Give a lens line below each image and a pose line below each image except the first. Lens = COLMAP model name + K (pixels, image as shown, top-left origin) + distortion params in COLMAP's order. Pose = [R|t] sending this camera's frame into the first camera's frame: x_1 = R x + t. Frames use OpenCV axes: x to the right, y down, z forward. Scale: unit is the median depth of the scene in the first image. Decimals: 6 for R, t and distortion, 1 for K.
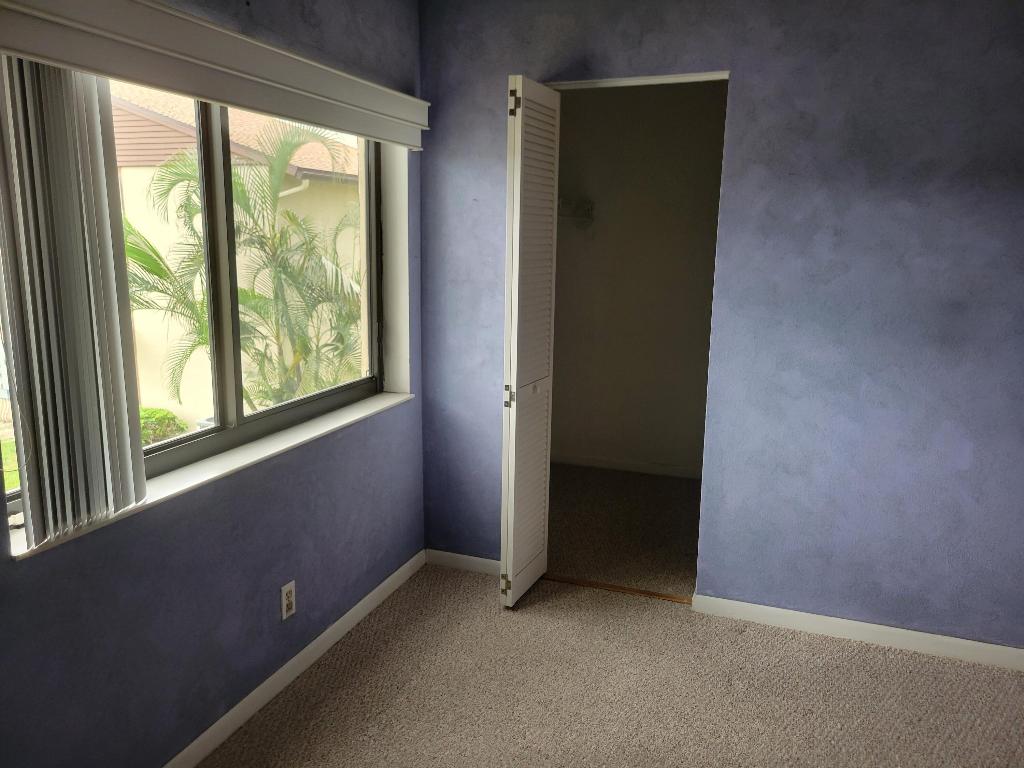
lens RADIAL K [[769.6, 0, 512.3], [0, 769.6, 382.0], [0, 0, 1]] dist [0.051726, -0.032184]
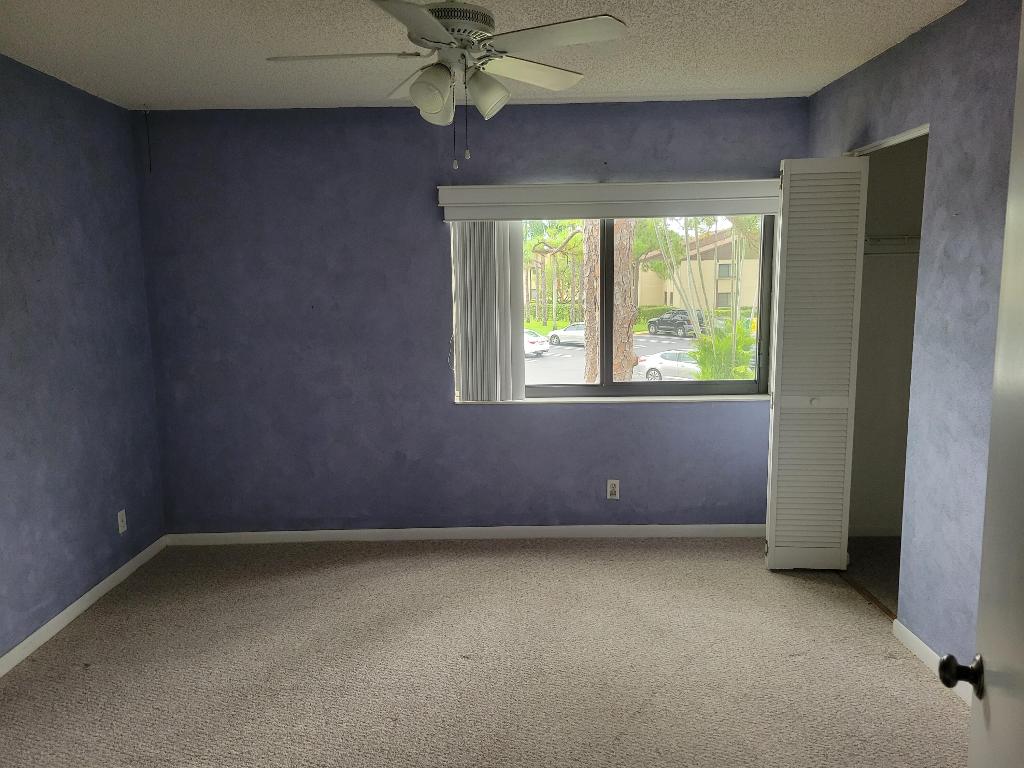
lens RADIAL K [[769.6, 0, 507.4], [0, 769.6, 388.6], [0, 0, 1]] dist [0.051726, -0.032184]
pose [[0.344231, 0.121862, -0.930943, 1.144379], [-0.157016, 0.985049, 0.070885, -0.025405], [0.925662, 0.121772, 0.358219, 0.123634]]
